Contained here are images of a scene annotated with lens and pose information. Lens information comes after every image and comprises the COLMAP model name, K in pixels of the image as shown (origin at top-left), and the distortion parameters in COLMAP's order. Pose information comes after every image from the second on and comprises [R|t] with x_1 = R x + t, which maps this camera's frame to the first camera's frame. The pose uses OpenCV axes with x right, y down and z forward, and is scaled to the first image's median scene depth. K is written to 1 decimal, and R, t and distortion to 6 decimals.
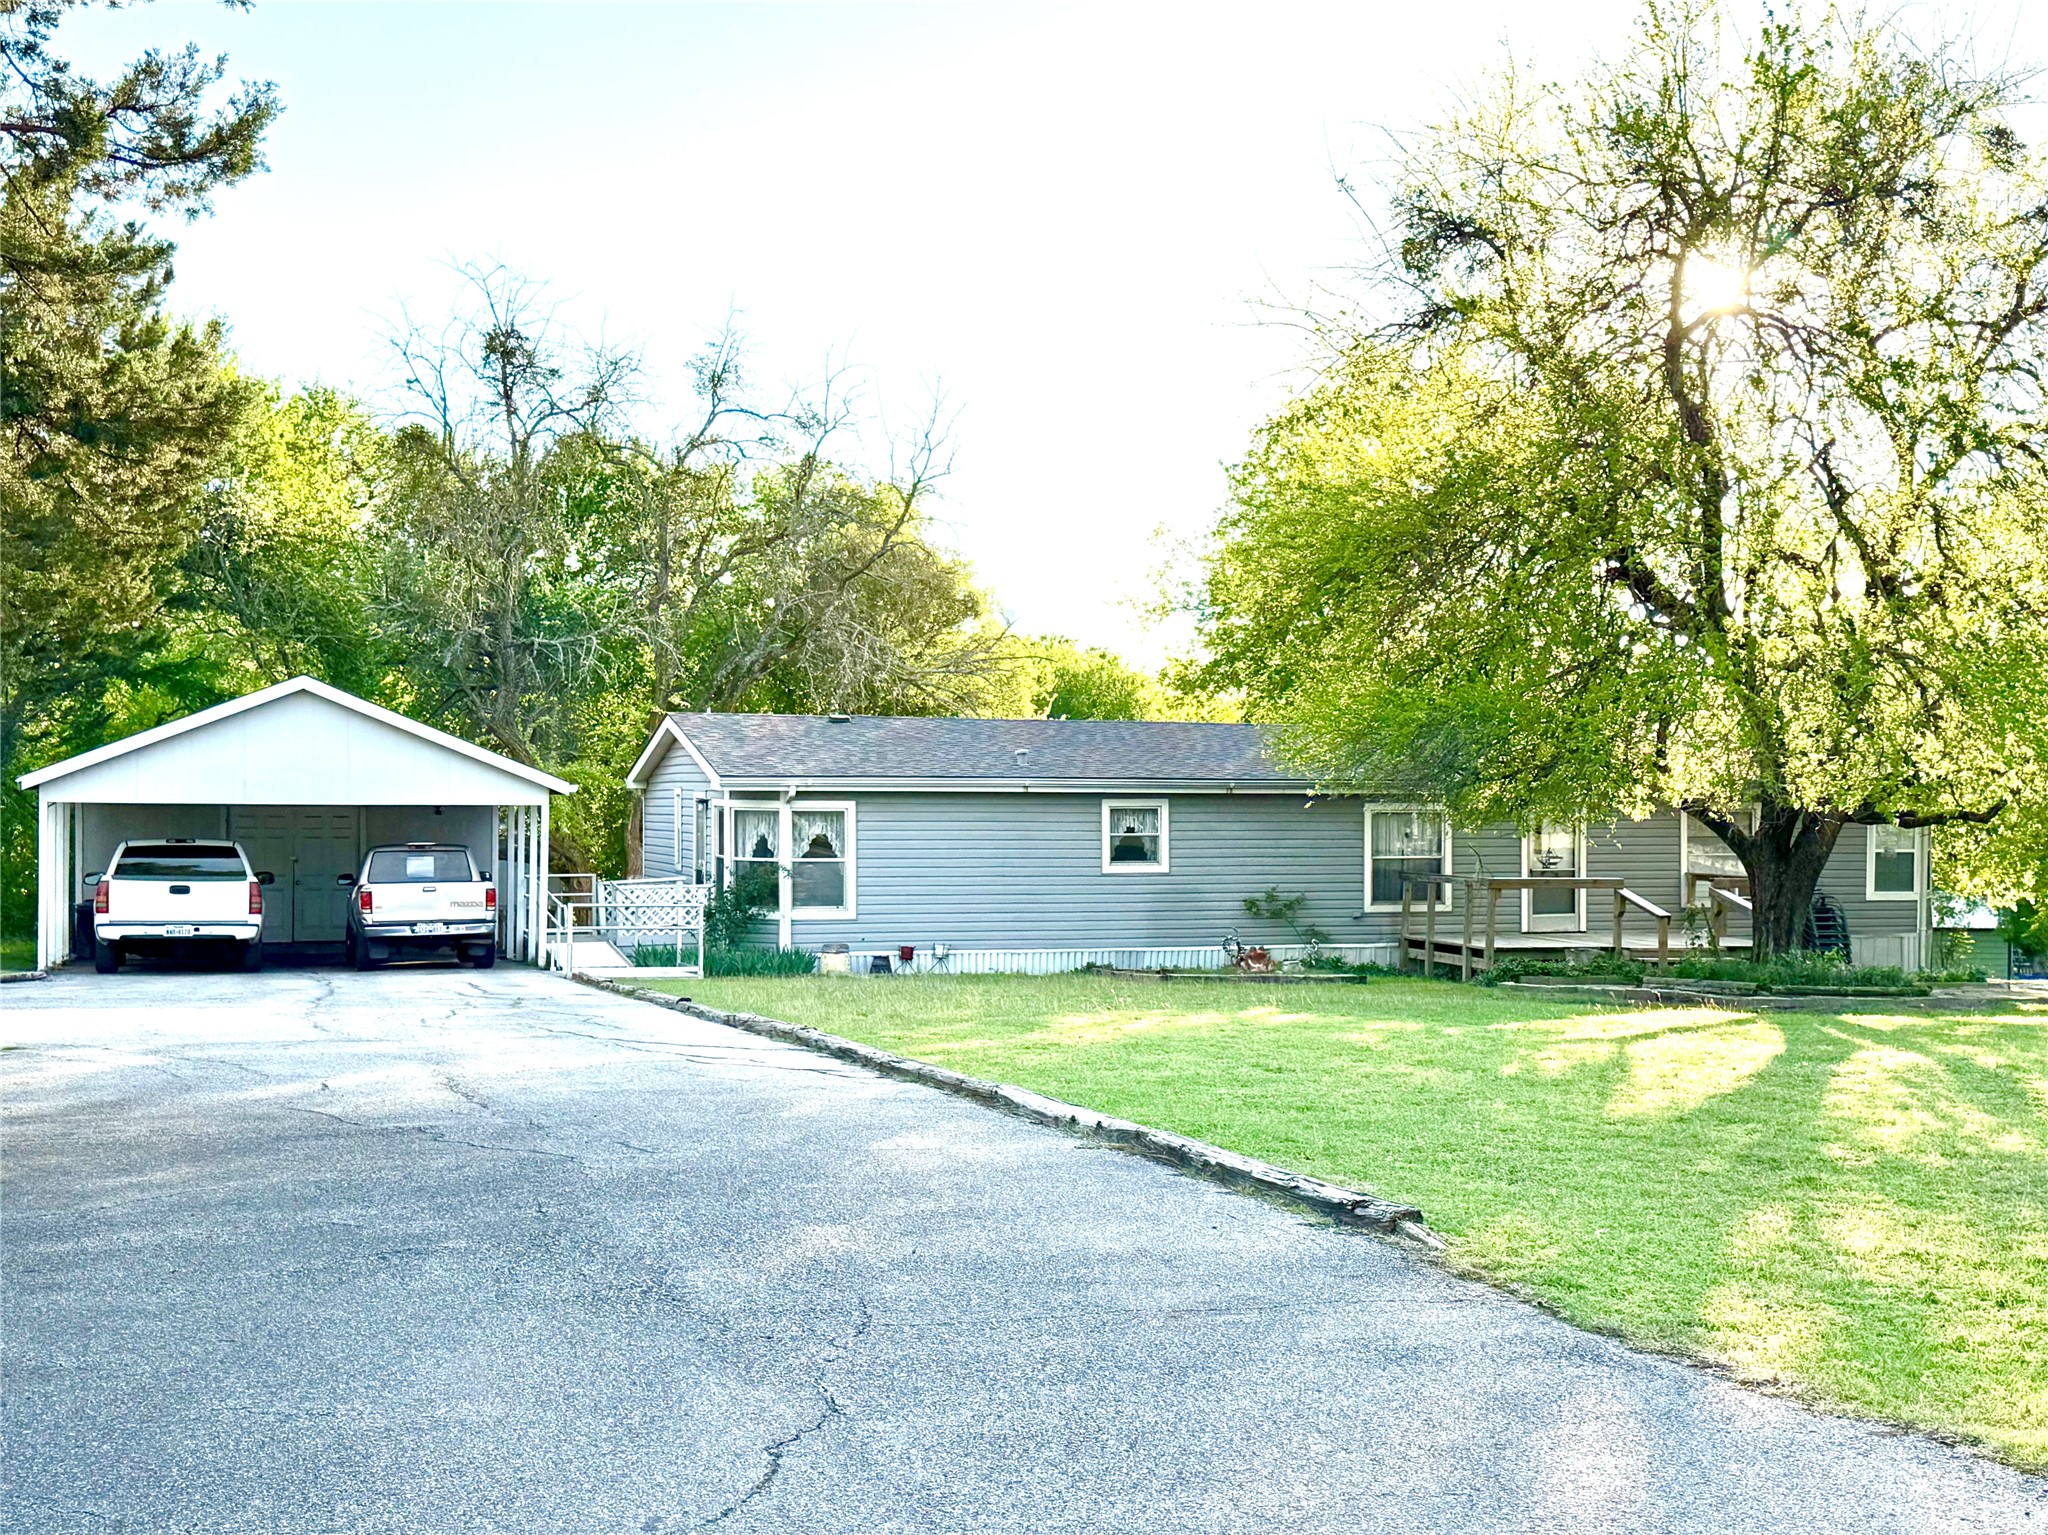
lens RADIAL K [[2303.8, 0, 1023.6], [0, 2303.8, 763.7], [0, 0, 1]] dist [0.079801, 0.000000]
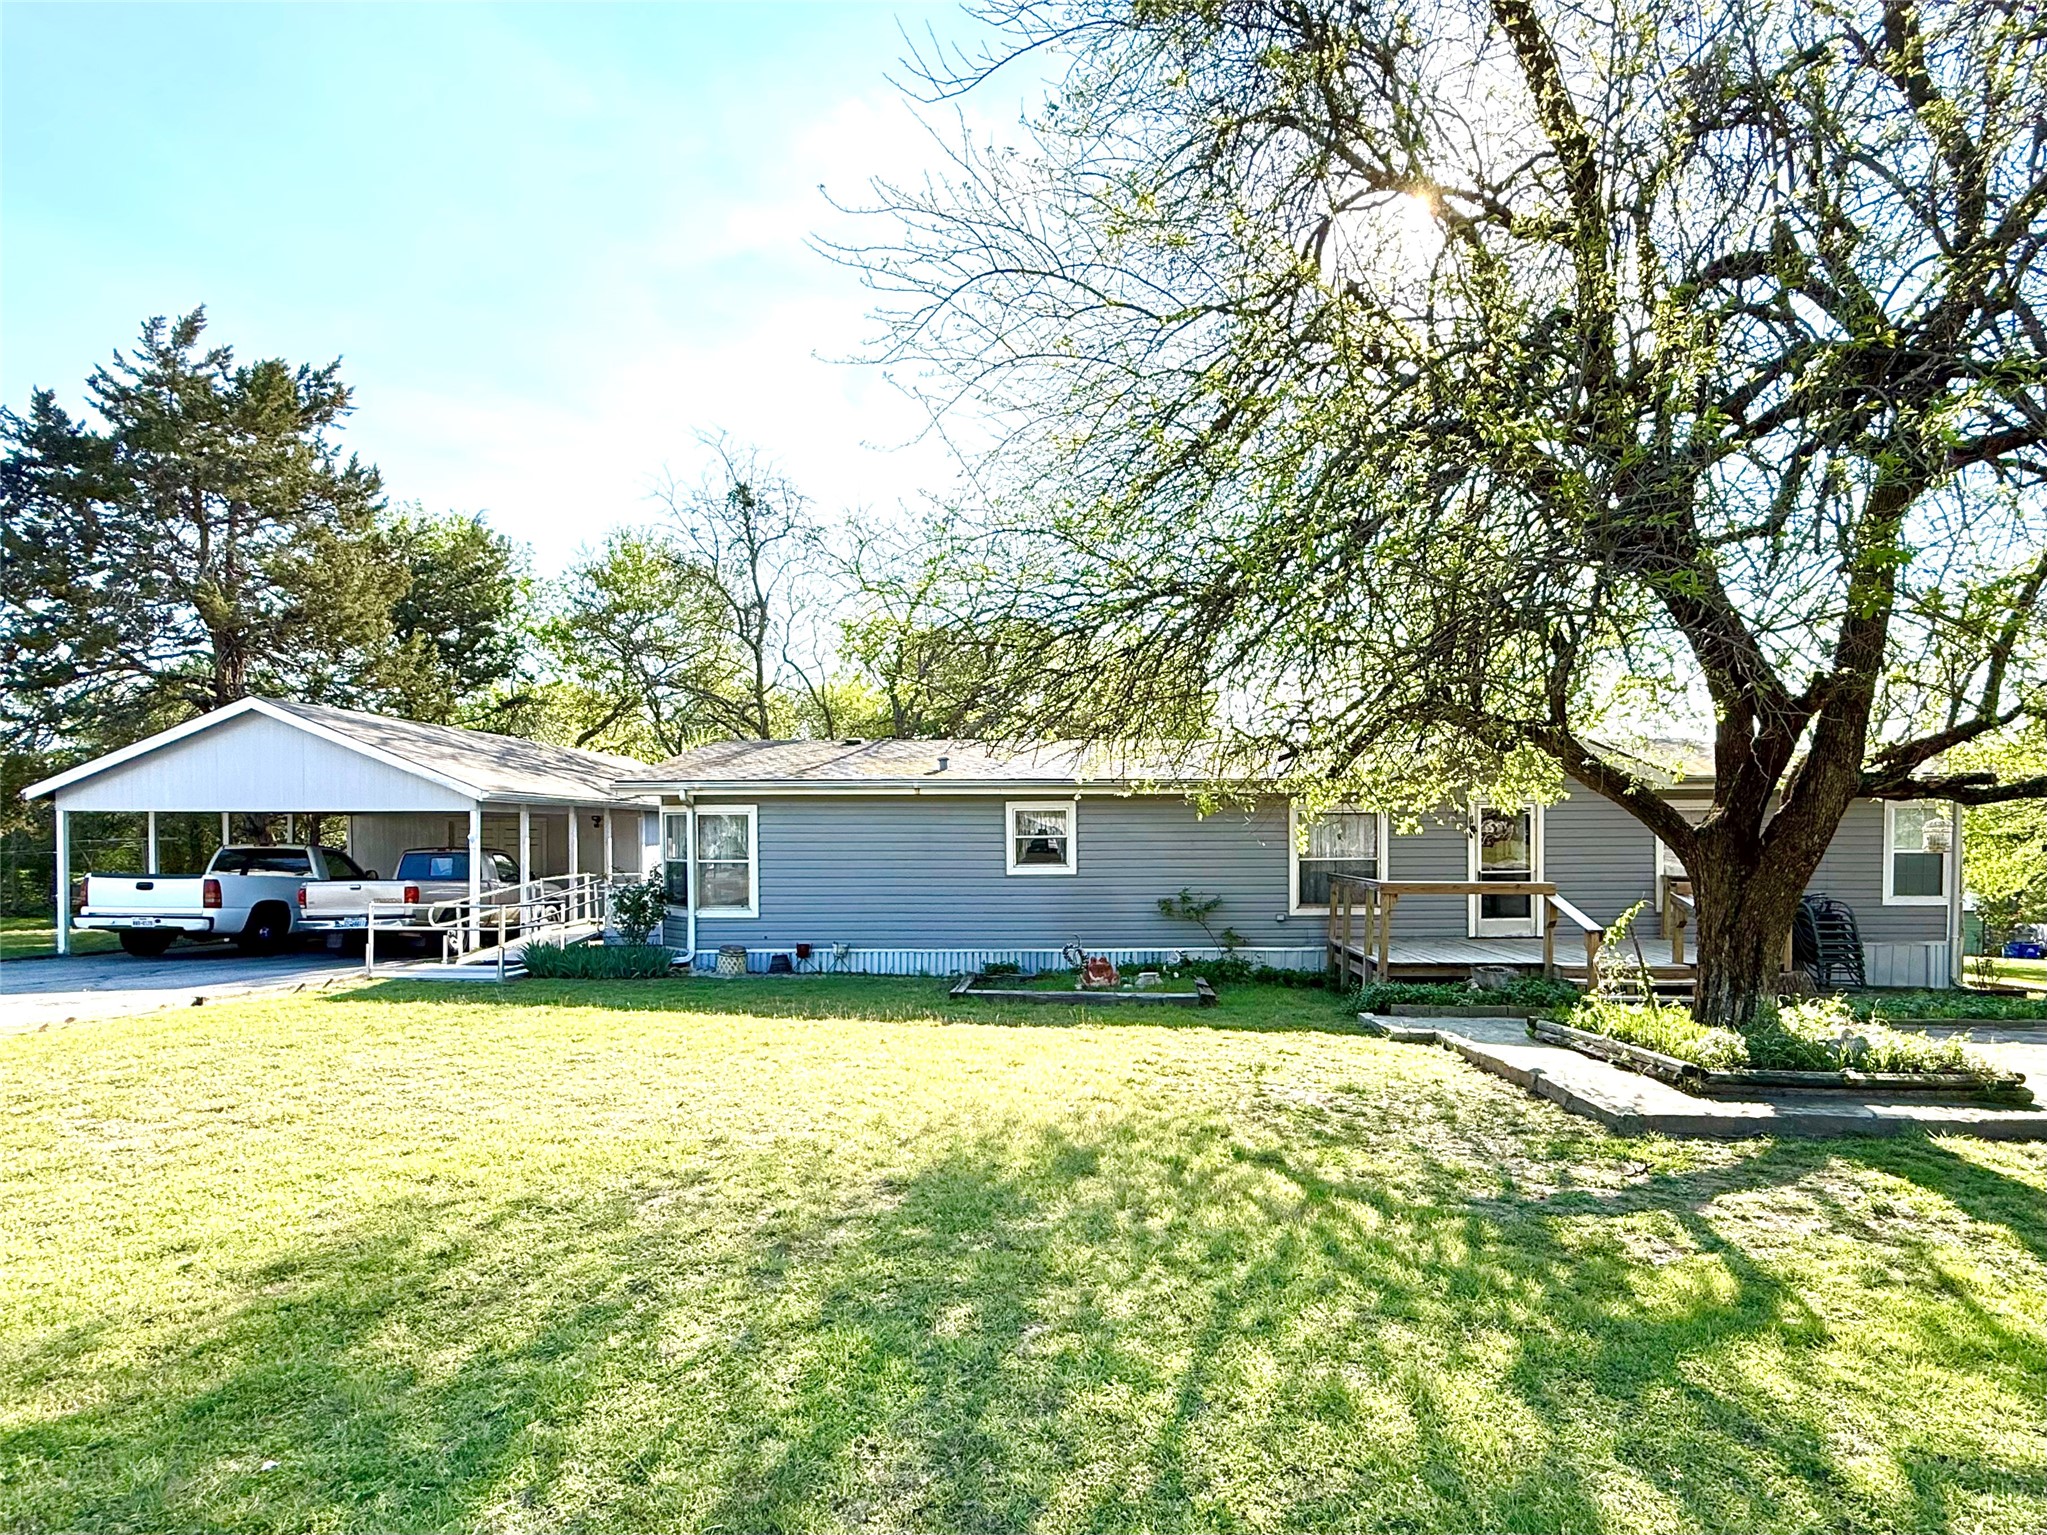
lens RADIAL K [[1020.8, 0, 1090.0], [0, 1020.8, 810.6], [0, 0, 1]] dist [-0.006941, 0.008379]
pose [[0.955813, -0.014331, -0.293625, 0.202427], [0.011229, 0.999862, -0.012247, 0.025263], [0.293760, 0.008409, 0.955842, 0.583629]]
